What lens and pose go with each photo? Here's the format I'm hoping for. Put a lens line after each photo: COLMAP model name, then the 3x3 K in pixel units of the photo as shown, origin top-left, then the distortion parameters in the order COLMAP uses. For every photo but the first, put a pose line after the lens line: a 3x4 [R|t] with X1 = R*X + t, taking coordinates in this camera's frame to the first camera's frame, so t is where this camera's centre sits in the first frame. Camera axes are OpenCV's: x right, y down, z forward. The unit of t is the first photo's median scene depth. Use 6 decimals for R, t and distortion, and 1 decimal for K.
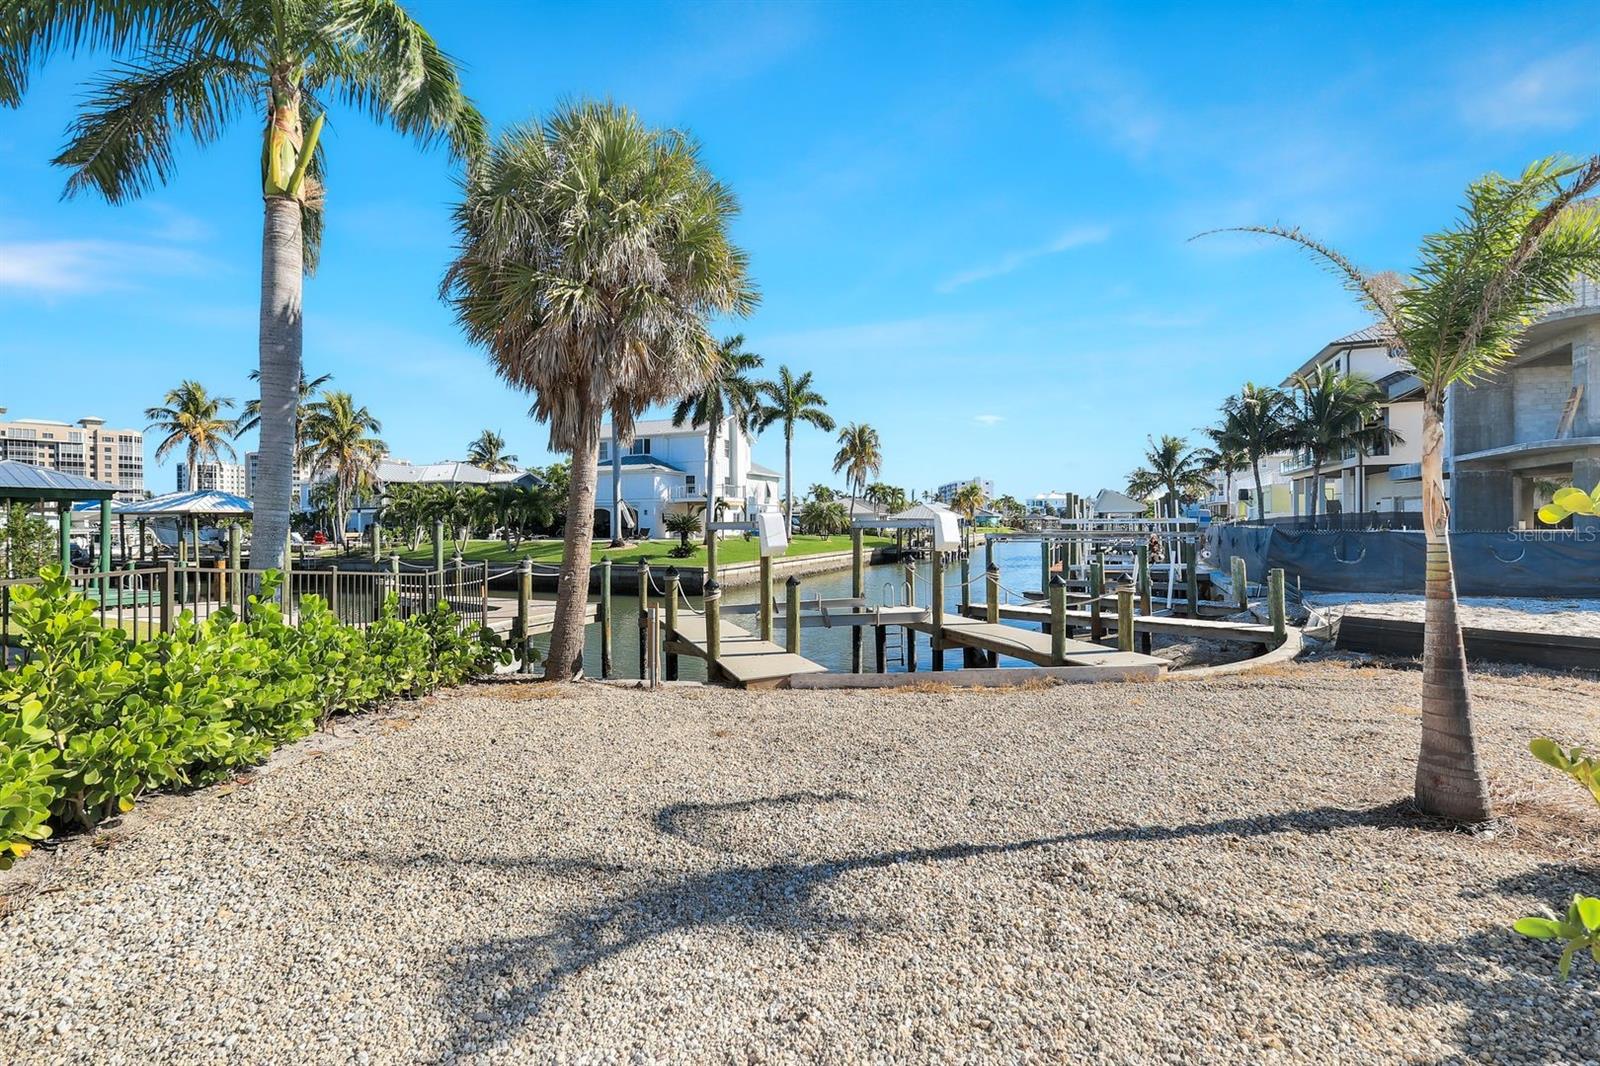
lens RADIAL K [[713.1, 0, 792.6], [0, 713.1, 523.2], [0, 0, 1]] dist [0.000343, -0.000037]
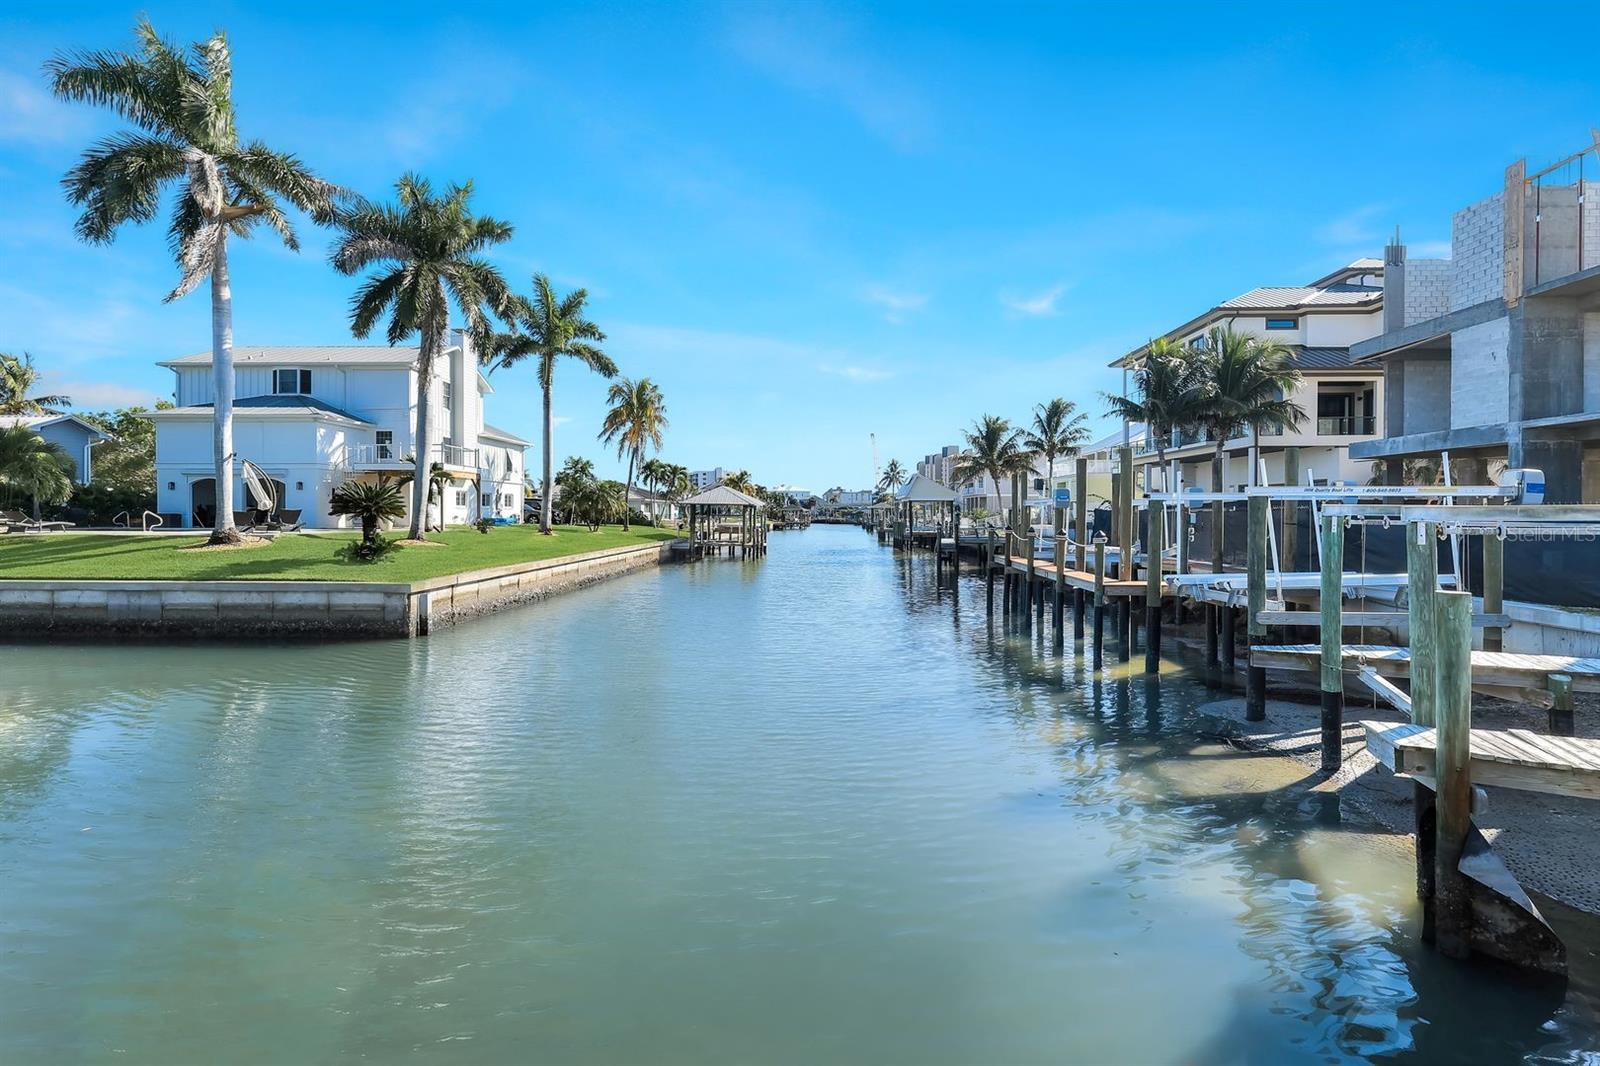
lens RADIAL K [[713.1, 0, 792.6], [0, 713.1, 523.2], [0, 0, 1]] dist [0.000343, -0.000037]
pose [[0.930050, 0.004201, 0.367408, -0.038509], [-0.008527, 0.999912, 0.010152, 0.007057], [-0.367333, -0.012575, 0.930004, 0.278542]]
